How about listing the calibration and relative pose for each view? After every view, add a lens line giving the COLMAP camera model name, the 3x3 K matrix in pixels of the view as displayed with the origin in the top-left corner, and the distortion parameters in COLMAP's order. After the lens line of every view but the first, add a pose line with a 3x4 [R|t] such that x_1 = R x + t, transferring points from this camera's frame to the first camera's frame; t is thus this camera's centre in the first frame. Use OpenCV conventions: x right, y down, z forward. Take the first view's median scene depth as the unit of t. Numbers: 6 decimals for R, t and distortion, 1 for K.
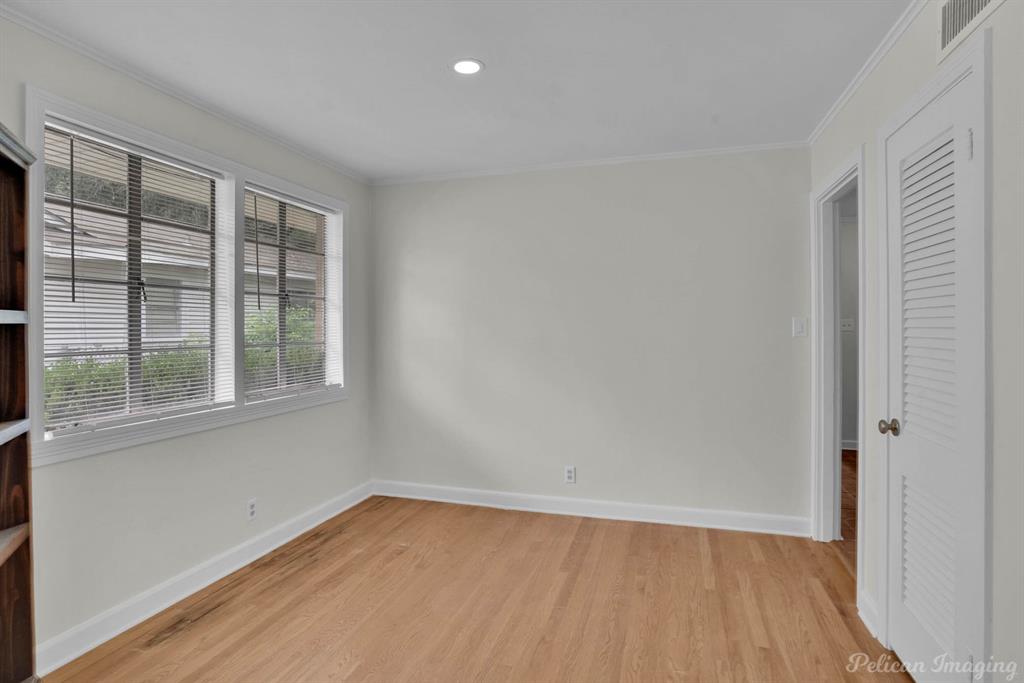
lens RADIAL K [[524.7, 0, 511.4], [0, 524.7, 334.8], [0, 0, 1]] dist [-0.047645, 0.018485]
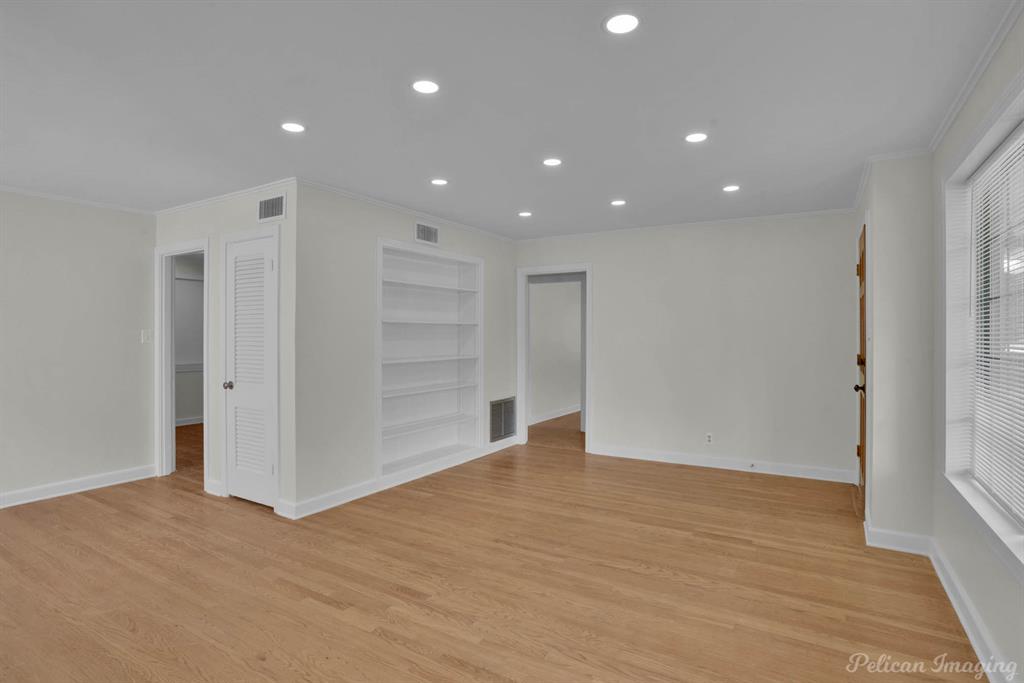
lens RADIAL K [[524.7, 0, 511.4], [0, 524.7, 334.8], [0, 0, 1]] dist [-0.047645, 0.018485]
pose [[0.245259, 0.004824, 0.969446, -0.831572], [0.011934, 0.999897, -0.007994, 0.004705], [-0.969384, 0.013530, 0.245176, -0.512317]]
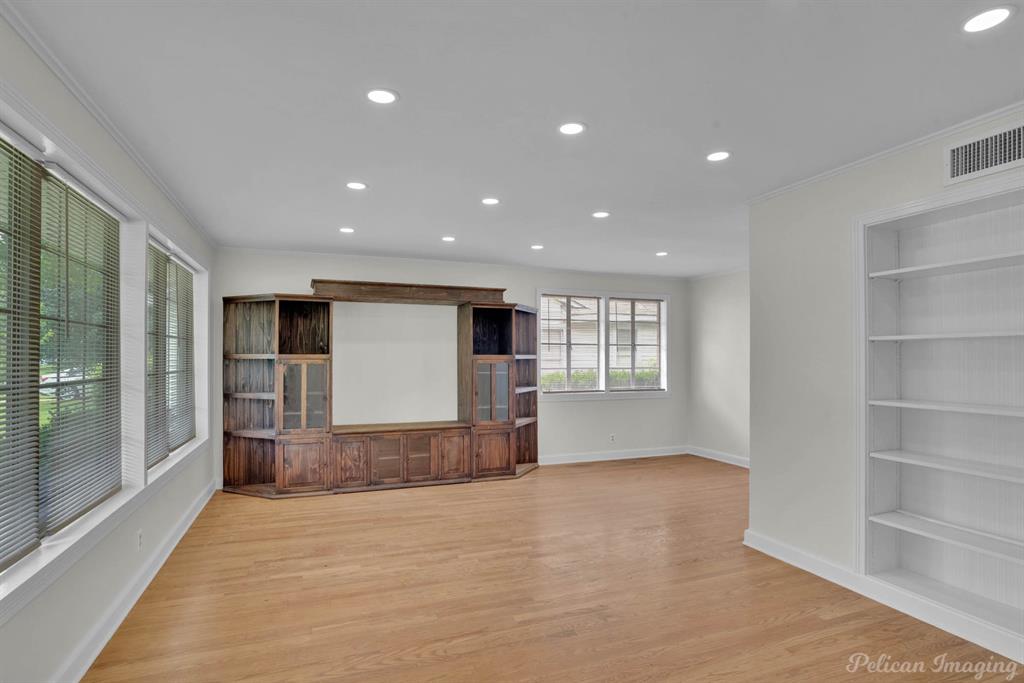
lens RADIAL K [[519.3, 0, 509.0], [0, 519.3, 355.1], [0, 0, 1]] dist [-0.046841, 0.000178]
pose [[0.610524, -0.000088, -0.791998, 1.347920], [-0.015040, 0.999818, -0.011705, -0.003244], [0.791855, 0.019057, 0.610412, -1.017301]]
